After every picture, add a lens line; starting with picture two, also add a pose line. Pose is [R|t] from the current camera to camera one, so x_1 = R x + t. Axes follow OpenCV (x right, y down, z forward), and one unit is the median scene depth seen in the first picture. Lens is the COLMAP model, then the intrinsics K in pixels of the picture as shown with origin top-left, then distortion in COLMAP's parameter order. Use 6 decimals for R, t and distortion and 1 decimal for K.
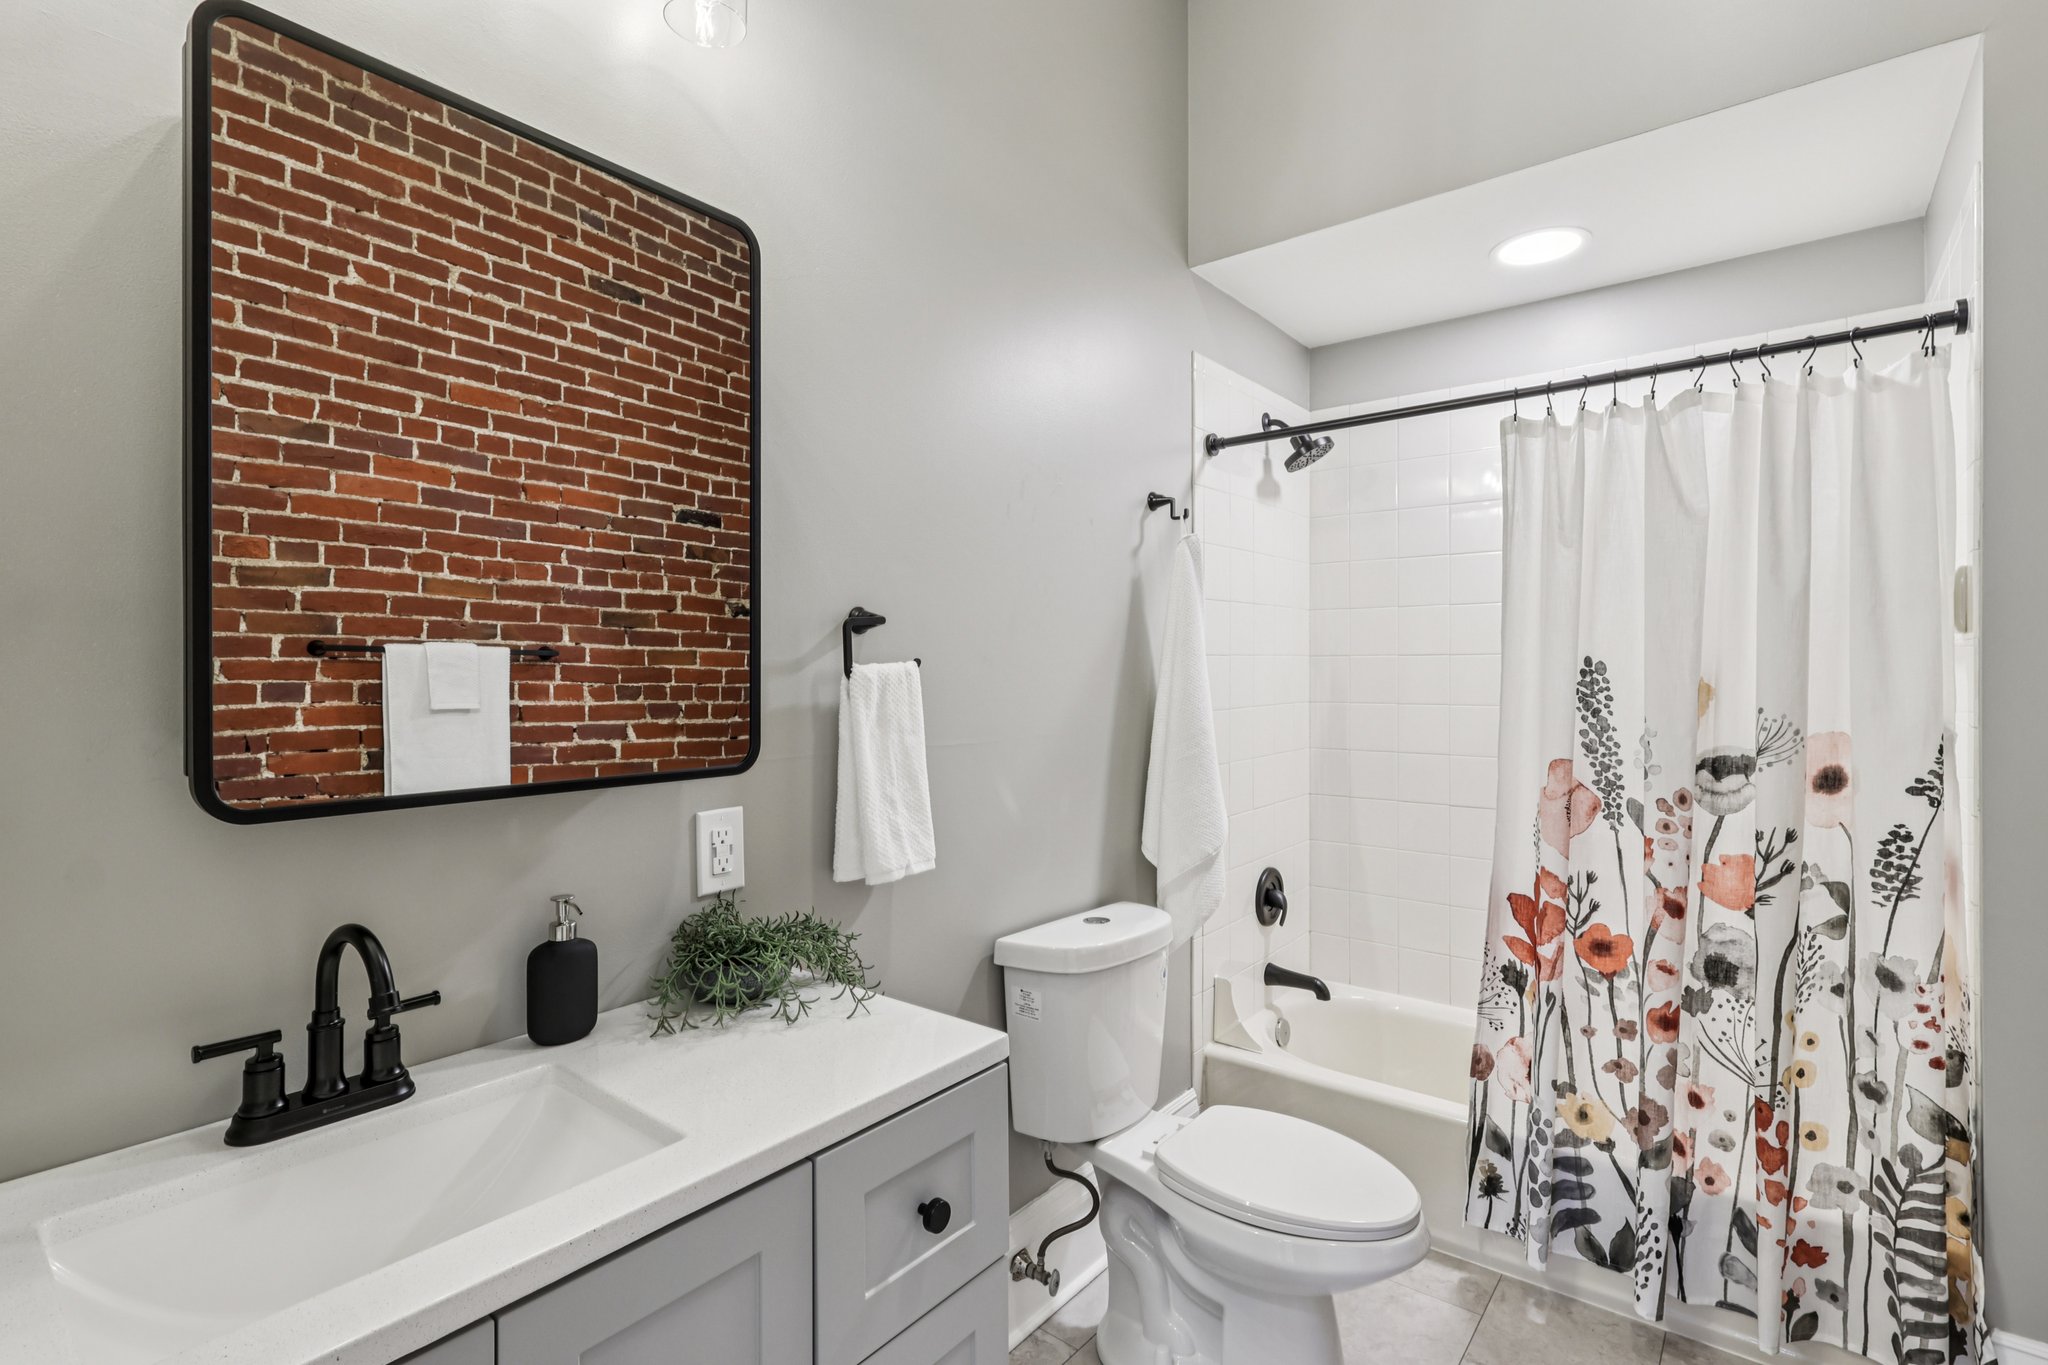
lens RADIAL K [[948.6, 0, 1015.7], [0, 948.6, 673.1], [0, 0, 1]] dist [-0.001747, 0.000914]
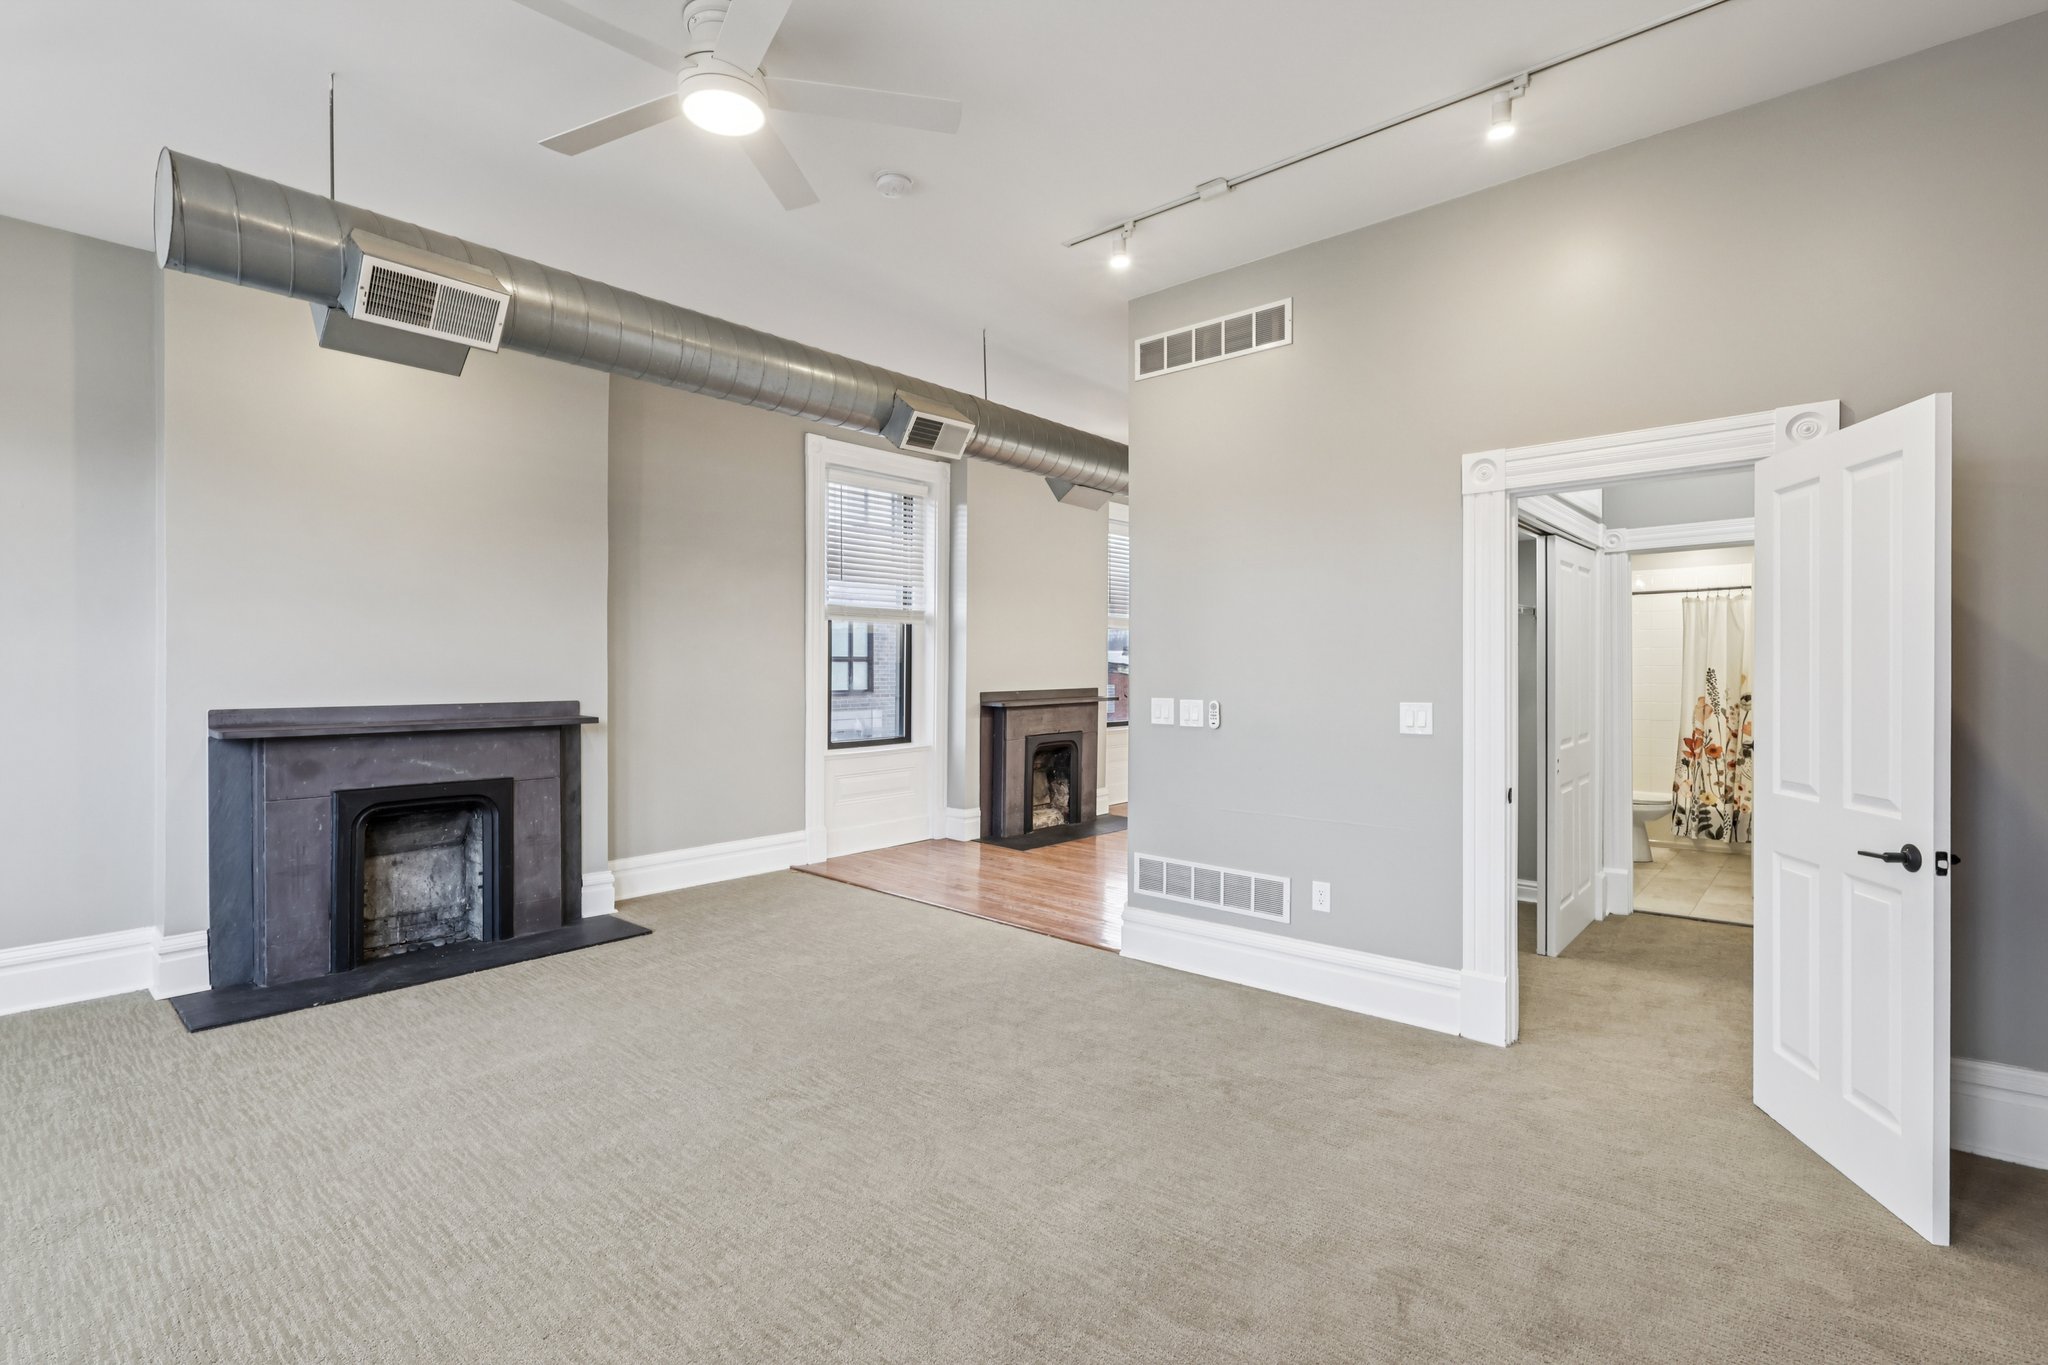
lens RADIAL K [[948.6, 0, 1015.7], [0, 948.6, 673.1], [0, 0, 1]] dist [-0.001747, 0.000914]
pose [[0.999016, 0.000028, -0.044347, -1.837432], [0.000247, 0.999981, 0.006183, -0.020924], [0.044347, -0.006188, 0.998997, -2.664461]]
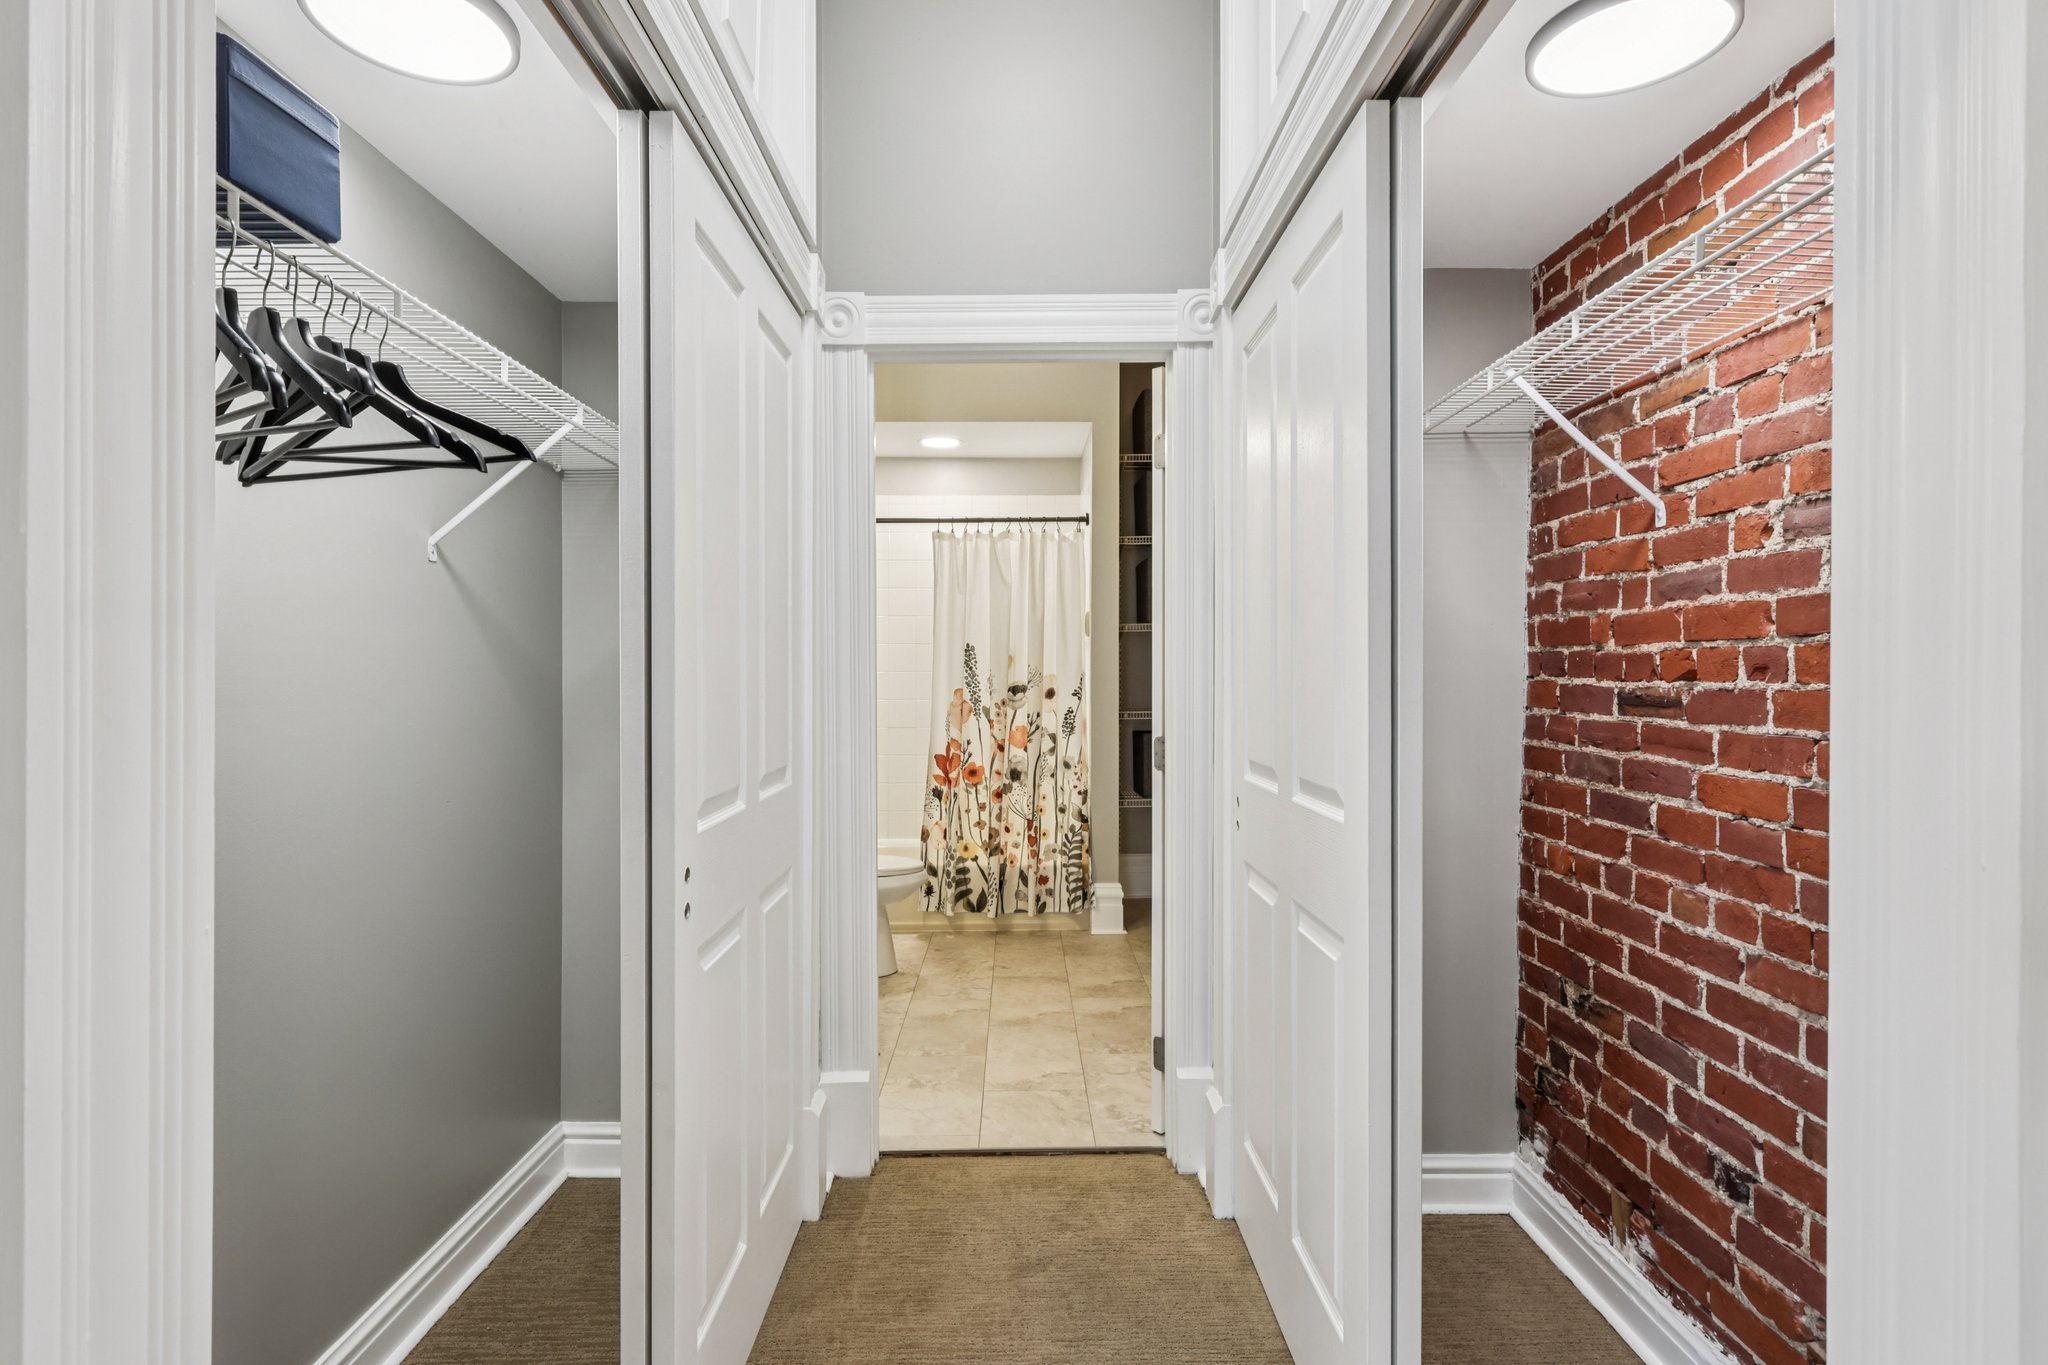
lens RADIAL K [[1115.6, 0, 1014.8], [0, 1115.6, 677.6], [0, 0, 1]] dist [0.000519, -0.000355]
pose [[0.779782, -0.000256, 0.626051, -0.974273], [-0.001579, 0.999996, 0.002374, 0.057835], [-0.626050, -0.002840, 0.779778, -1.140704]]
